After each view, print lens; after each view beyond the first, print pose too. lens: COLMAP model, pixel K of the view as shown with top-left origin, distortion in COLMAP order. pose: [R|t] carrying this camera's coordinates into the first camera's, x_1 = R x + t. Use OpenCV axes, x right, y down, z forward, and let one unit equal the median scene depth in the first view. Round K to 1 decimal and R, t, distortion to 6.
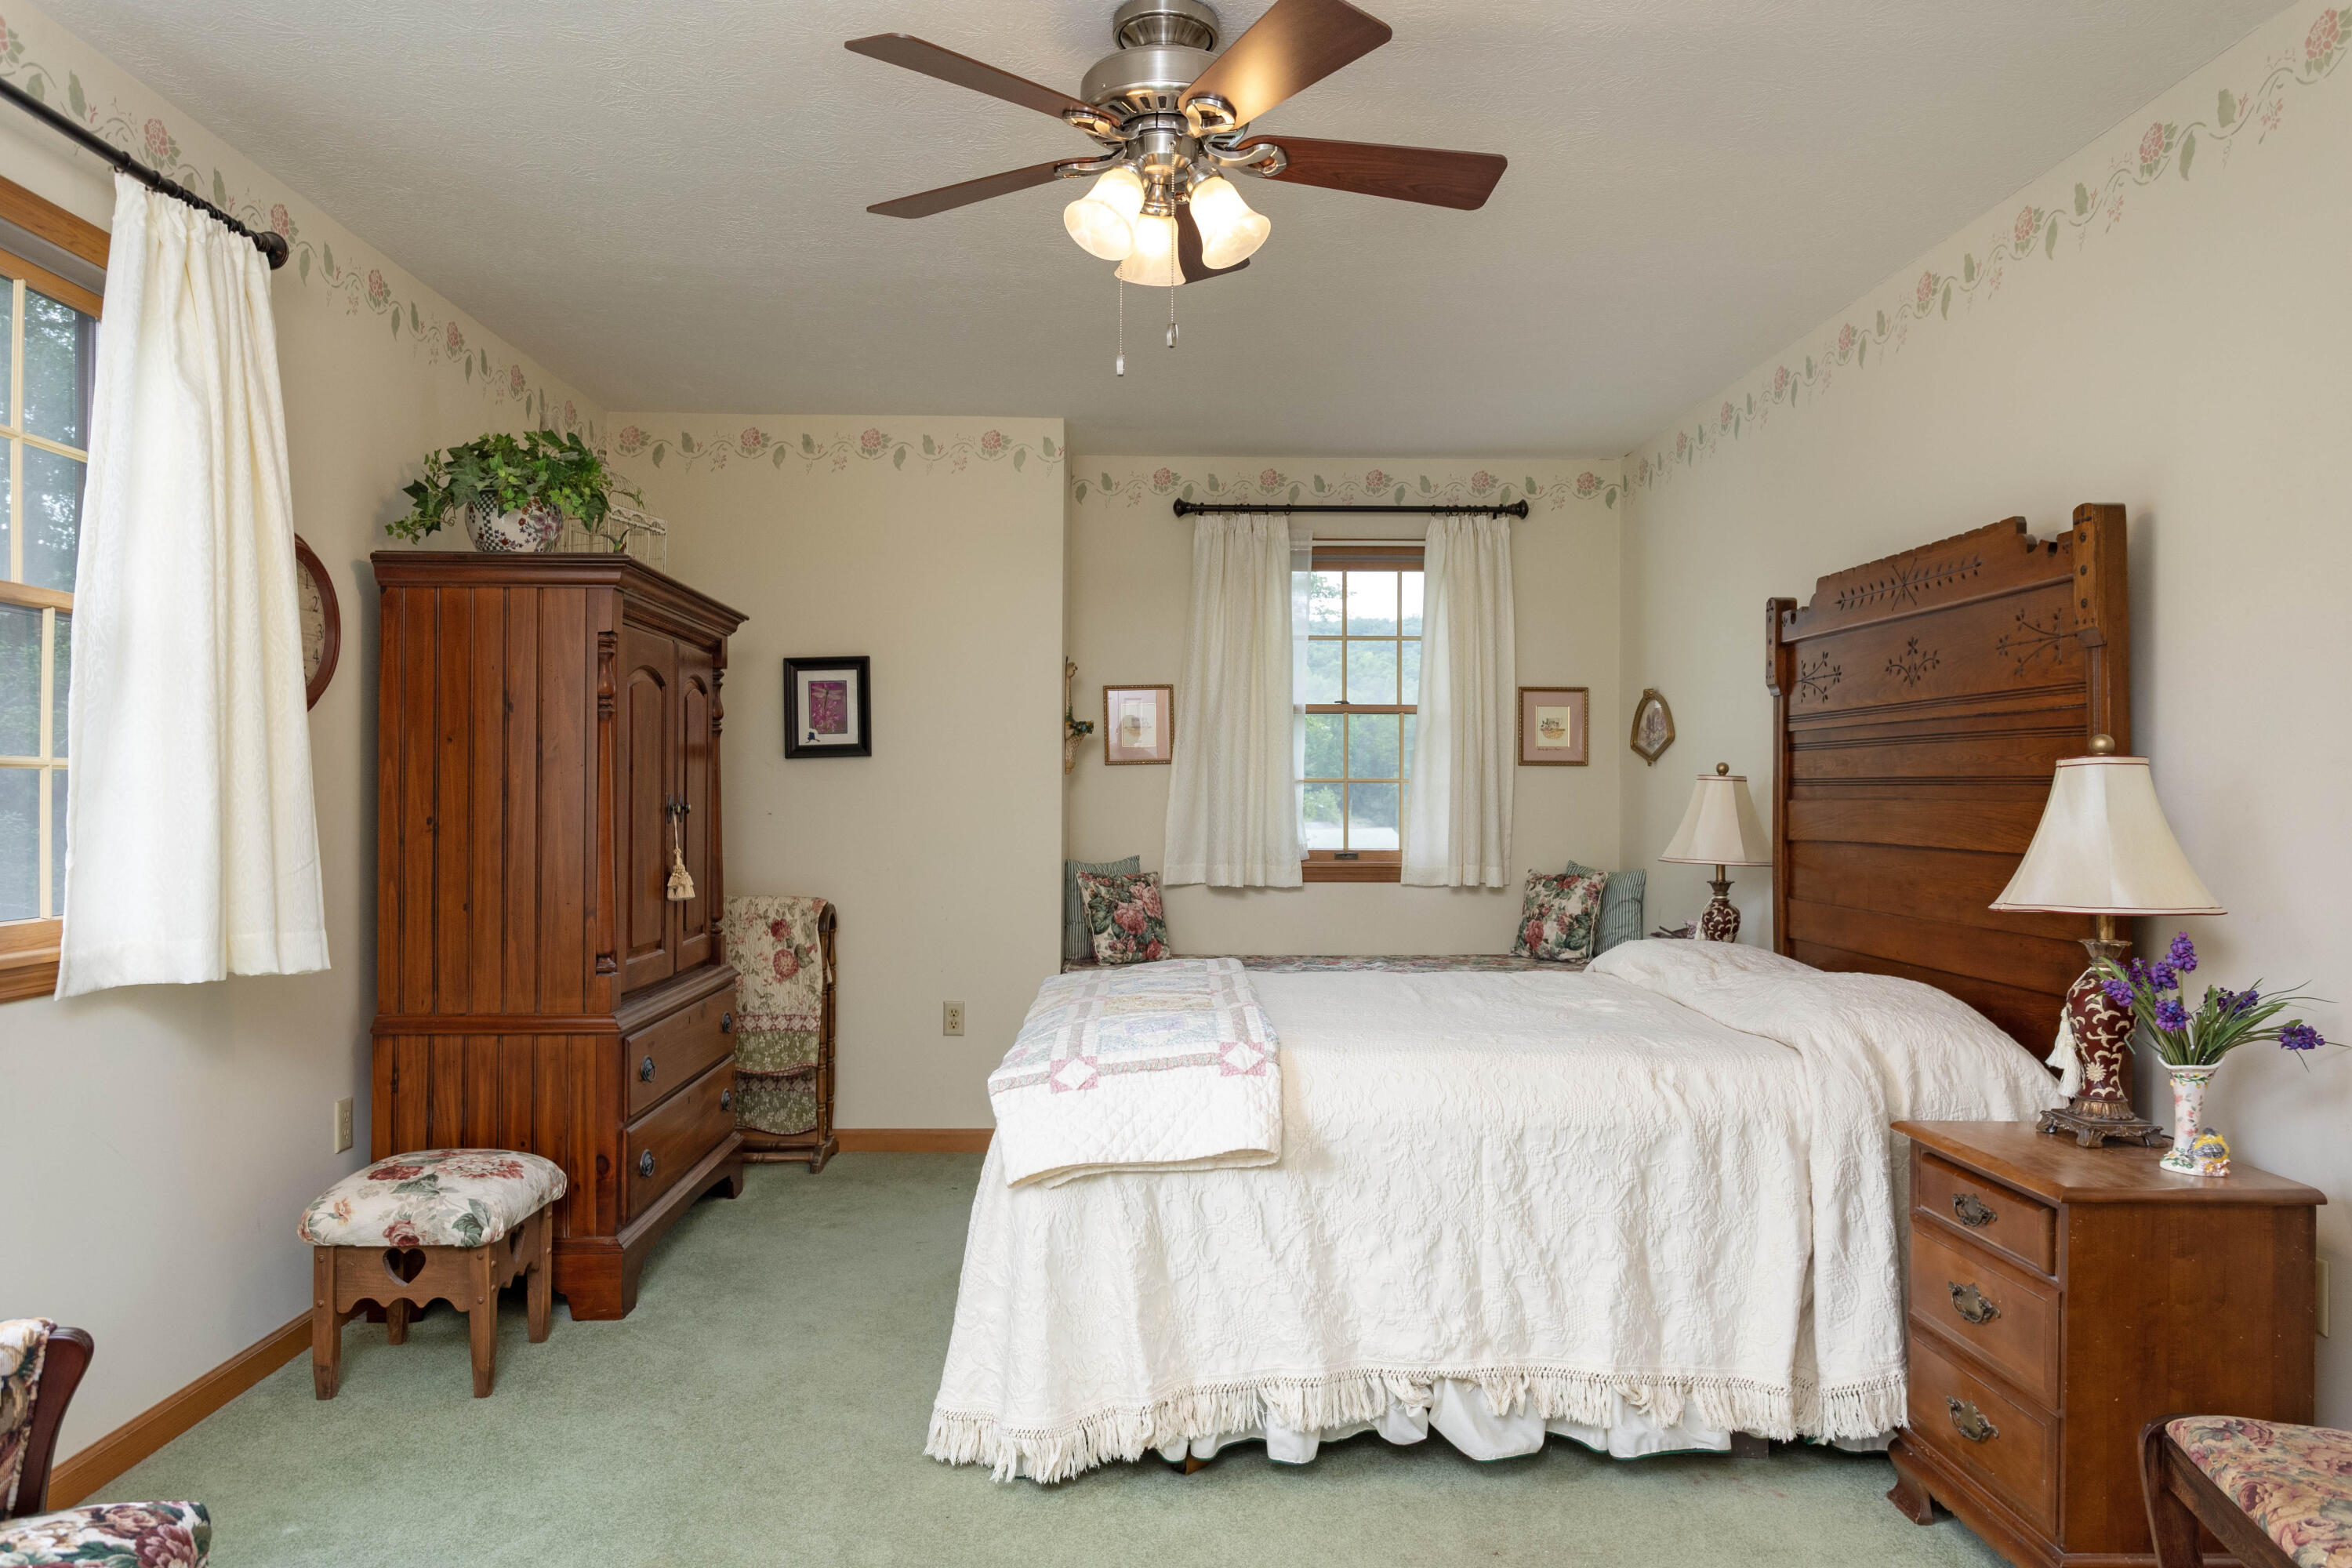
lens RADIAL K [[1572.1, 0, 1188.7], [0, 1572.1, 782.4], [0, 0, 1]] dist [-0.007538, 0.007795]
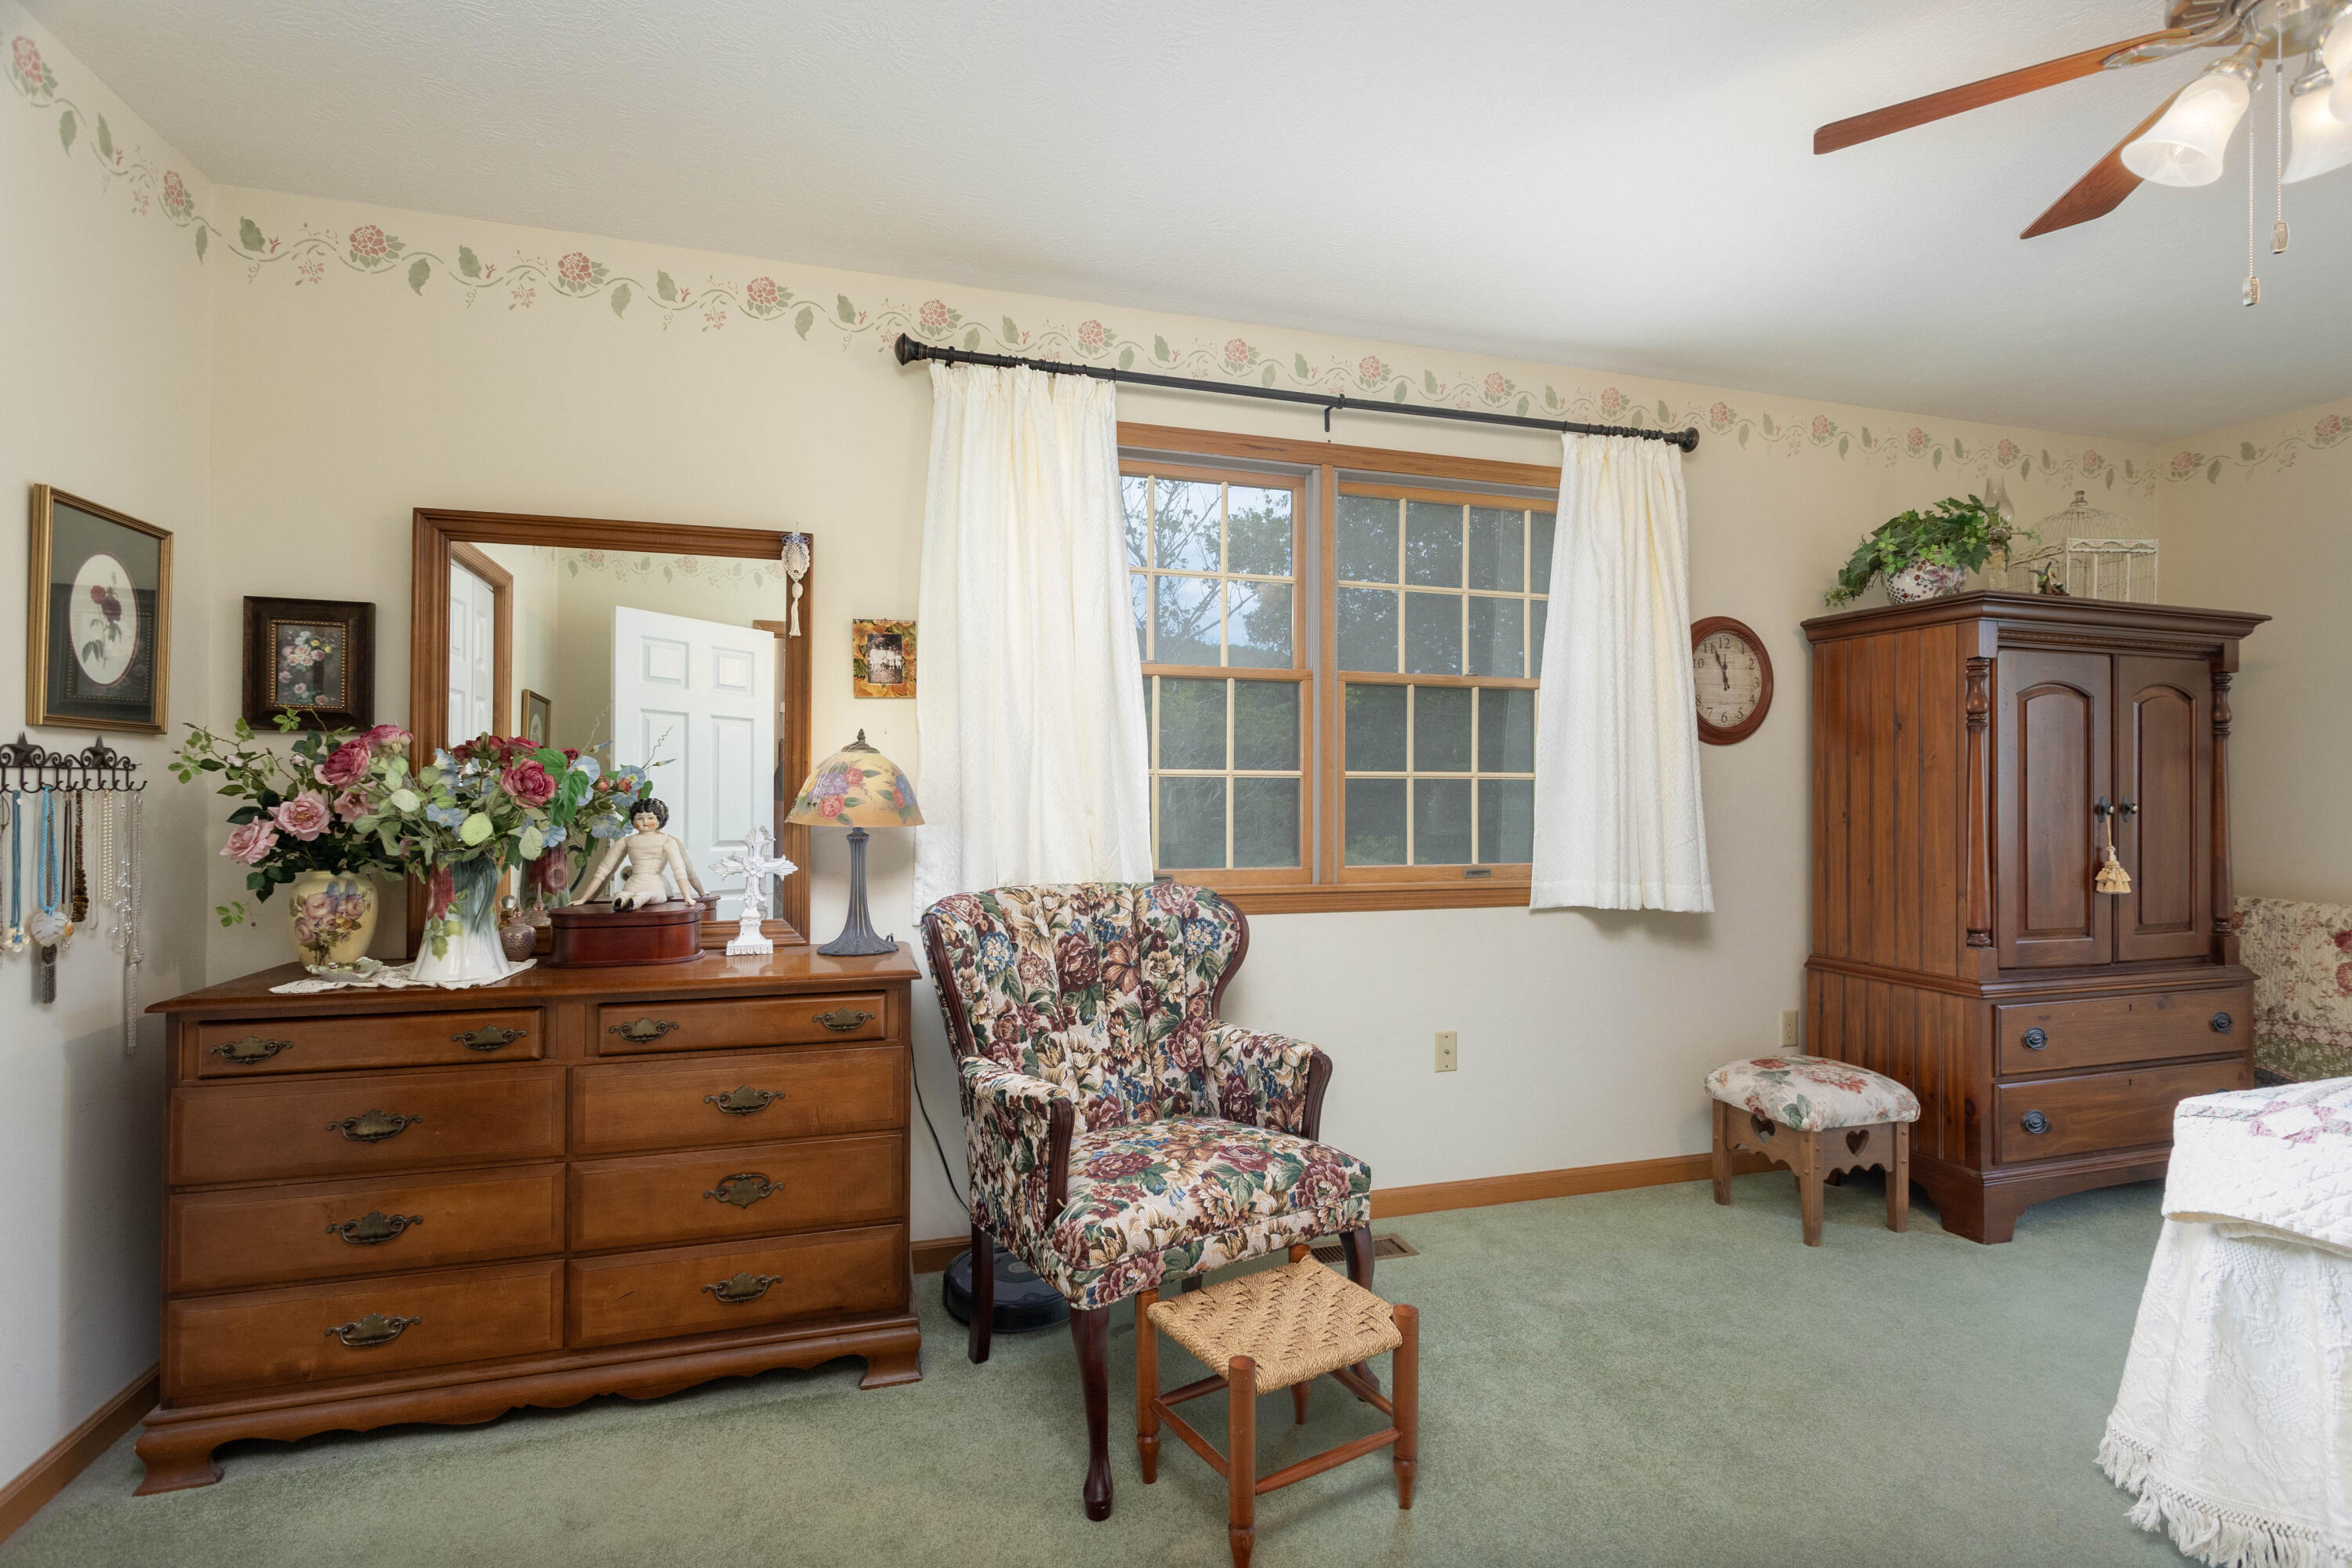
lens RADIAL K [[1110.8, 0, 1165.0], [0, 1110.8, 777.8], [0, 0, 1]] dist [0.000752, 0.001725]
pose [[0.252951, -0.012530, -0.967398, 0.292103], [0.002586, 0.999921, -0.012275, 0.003380], [0.967476, 0.000603, 0.252963, 0.203670]]
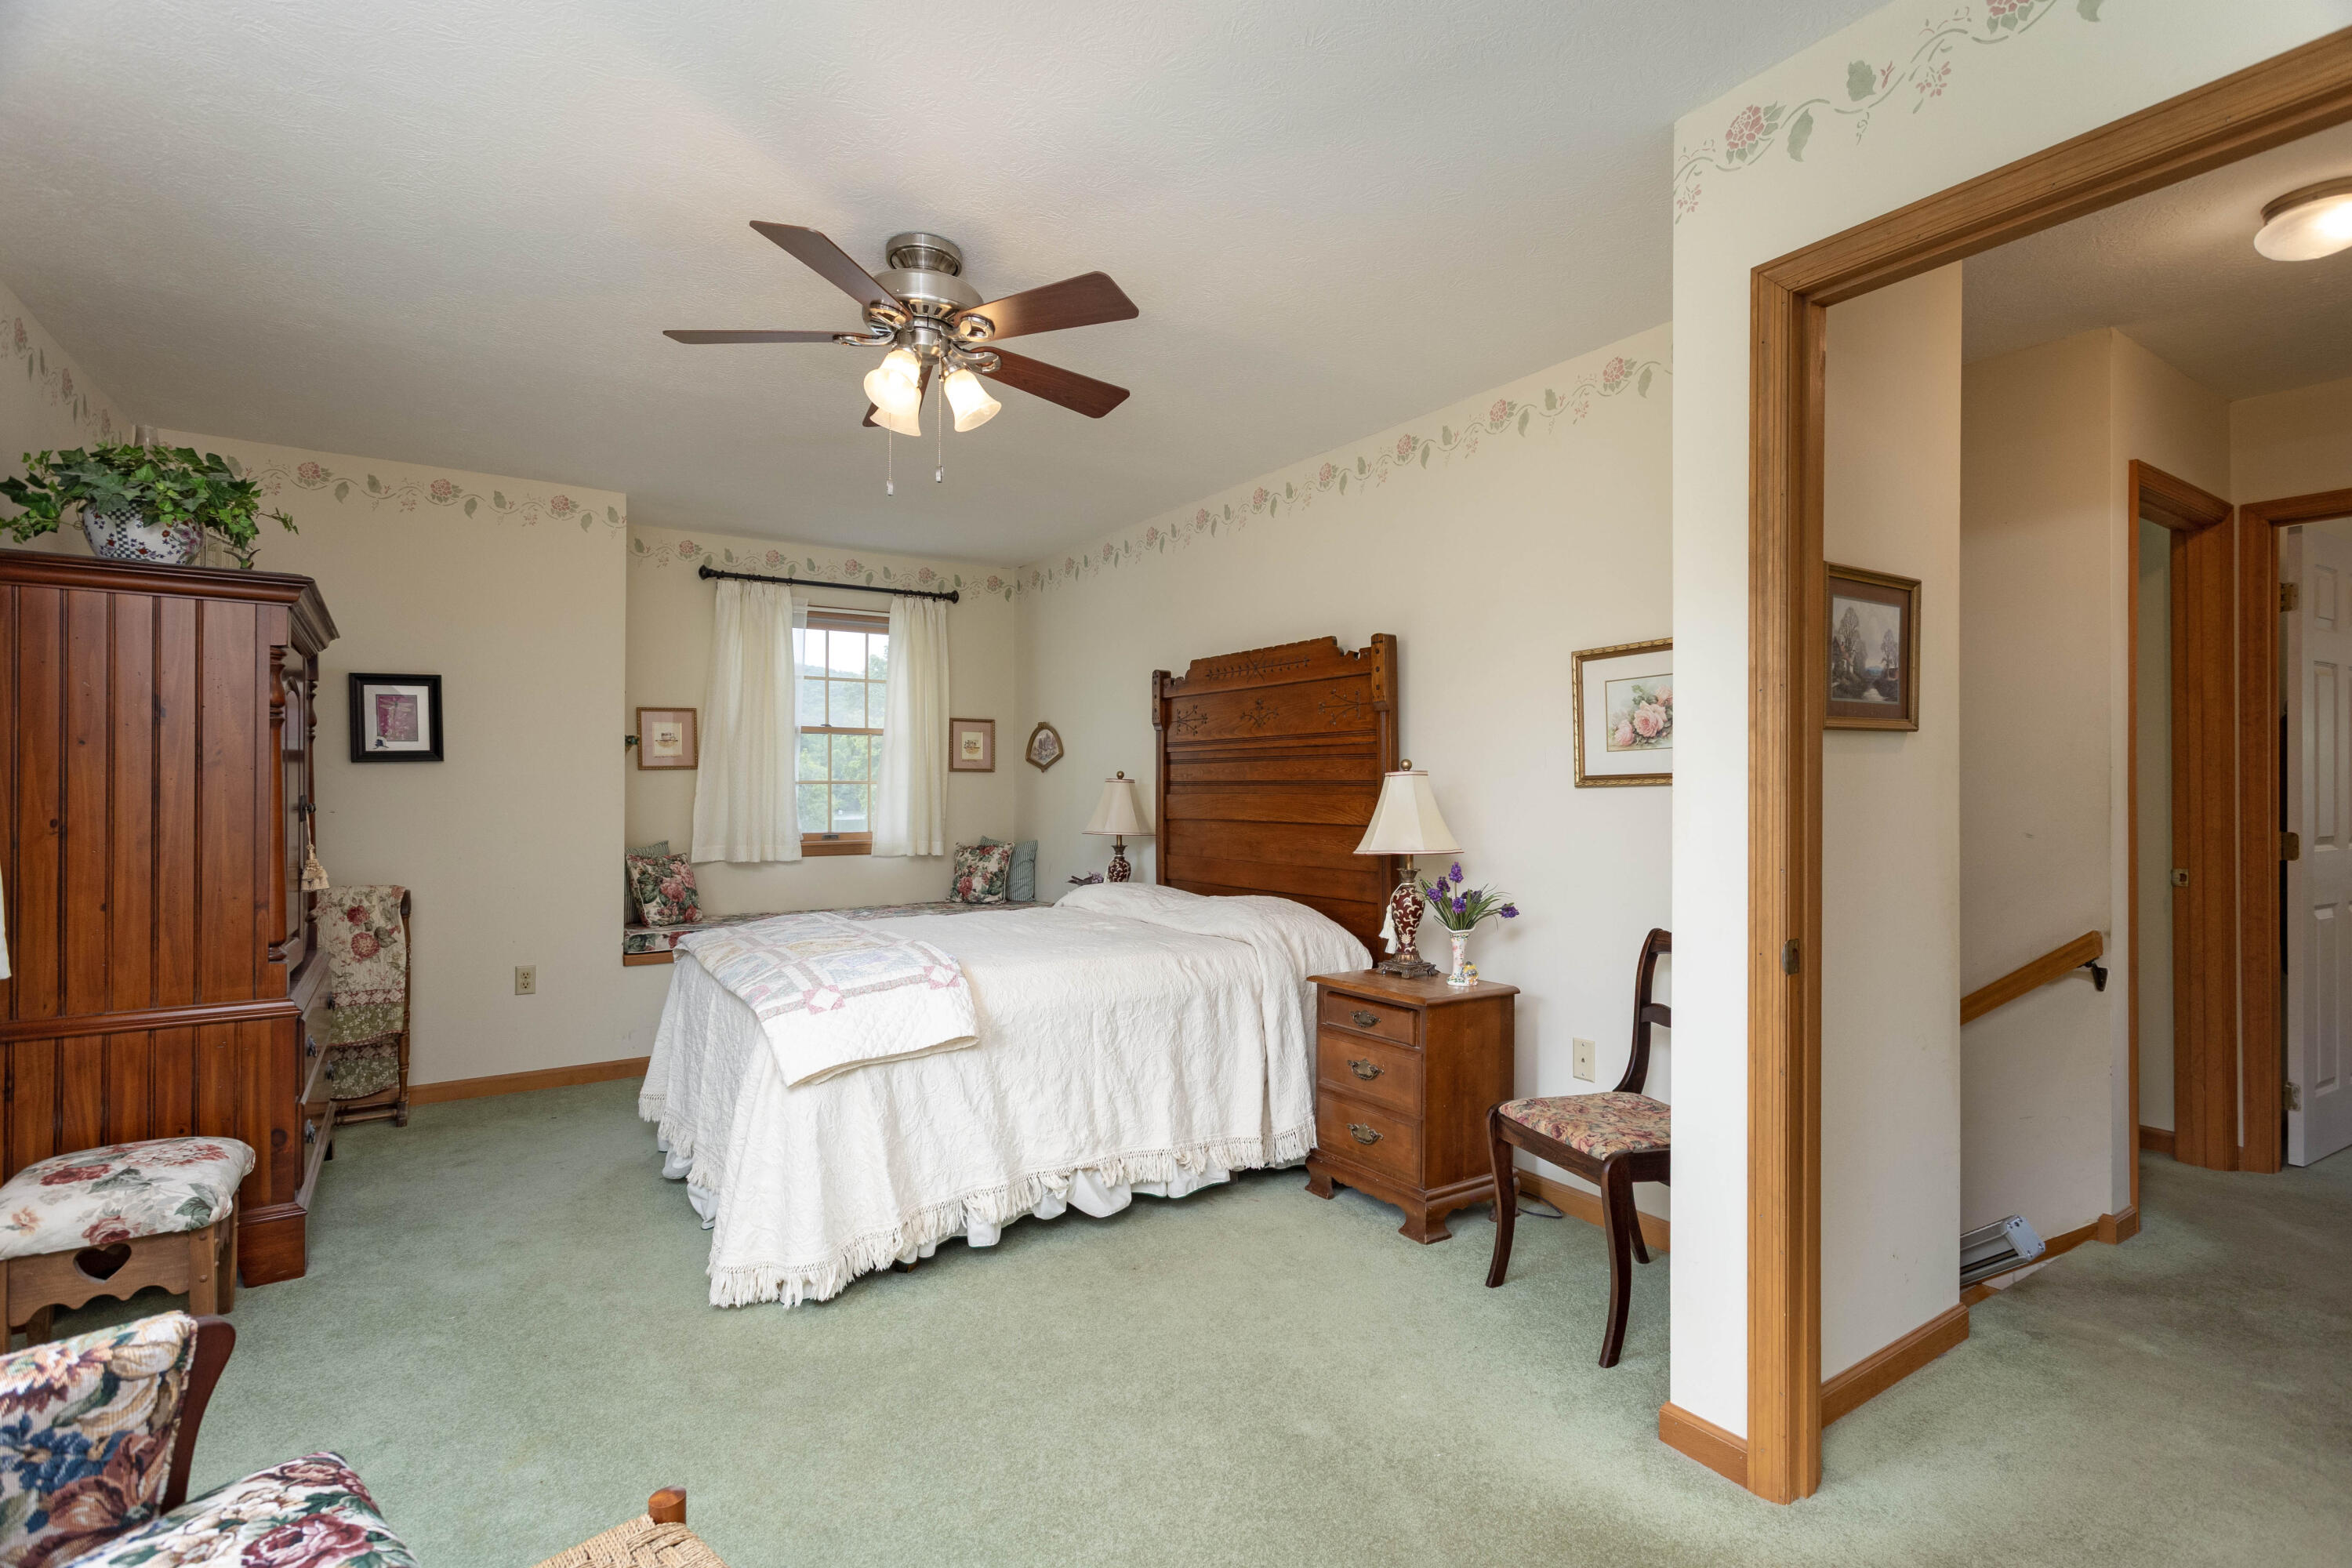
lens RADIAL K [[1110.8, 0, 1192.9], [0, 1110.8, 781.4], [0, 0, 1]] dist [0.000752, 0.001725]
pose [[0.841843, 0.000572, 0.539723, -0.261093], [-0.000449, 1.000000, -0.000359, -0.002445], [-0.539723, 0.000060, 0.841843, 0.013256]]
